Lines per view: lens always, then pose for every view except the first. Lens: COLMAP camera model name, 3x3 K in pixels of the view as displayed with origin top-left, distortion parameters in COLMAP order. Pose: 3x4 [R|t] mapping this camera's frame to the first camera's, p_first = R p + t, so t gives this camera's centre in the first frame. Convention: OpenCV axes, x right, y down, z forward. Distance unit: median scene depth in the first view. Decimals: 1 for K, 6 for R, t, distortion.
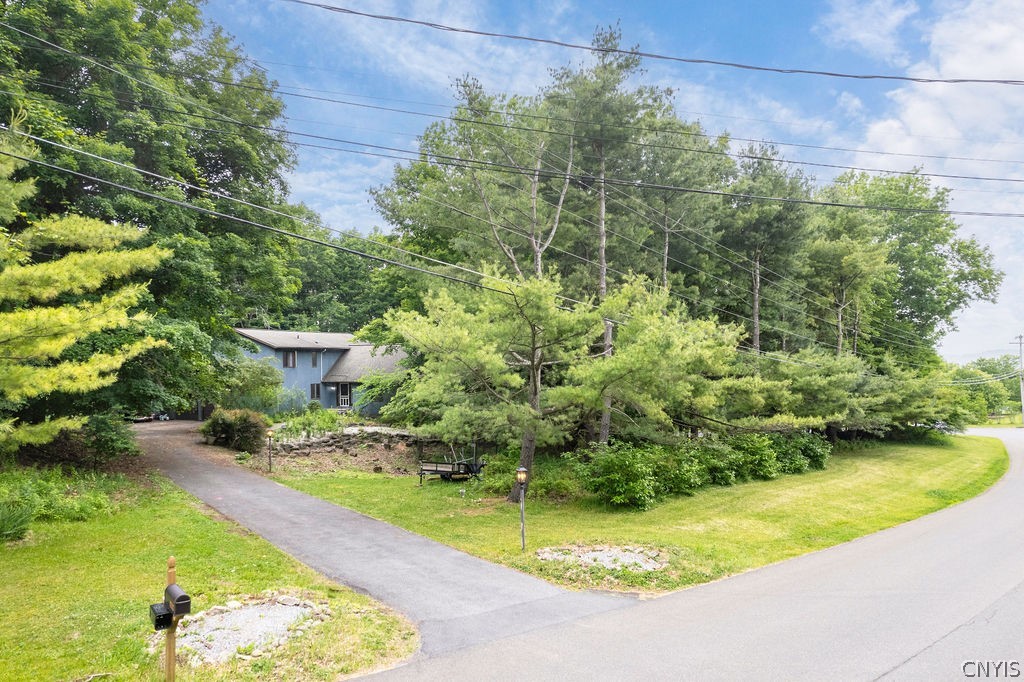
lens RADIAL K [[643.8, 0, 513.7], [0, 643.8, 344.0], [0, 0, 1]] dist [-0.047532, 0.000776]
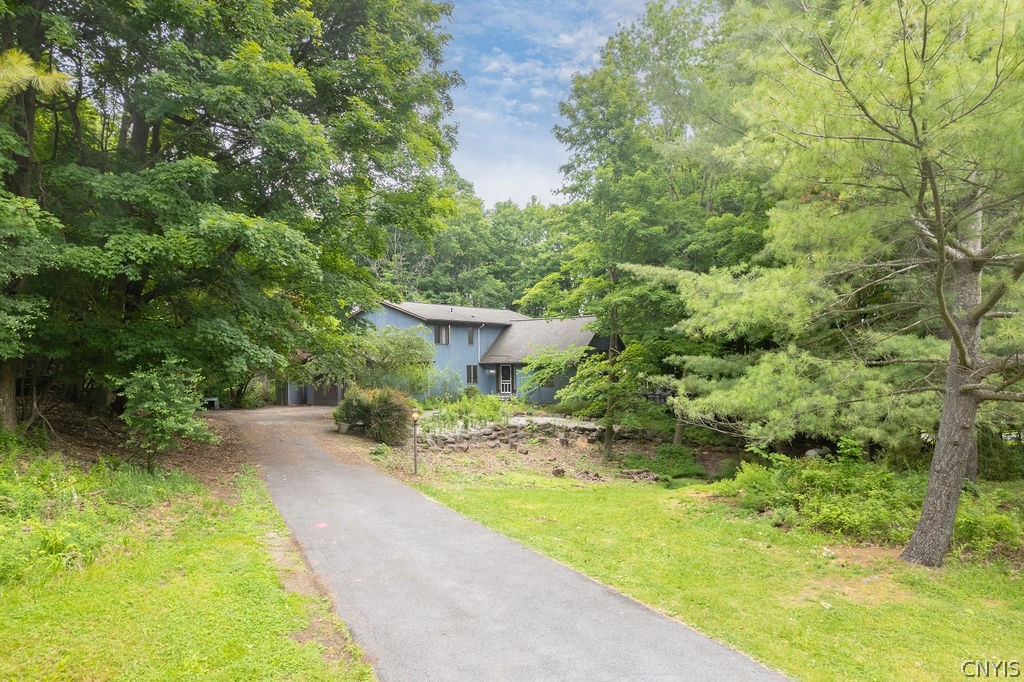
lens RADIAL K [[643.8, 0, 512.5], [0, 643.8, 339.2], [0, 0, 1]] dist [-0.047532, 0.000776]
pose [[0.974413, -0.009767, -0.224551, -0.085592], [0.008125, 0.999933, -0.008233, 0.042935], [0.224616, 0.006198, 0.974428, 0.239869]]
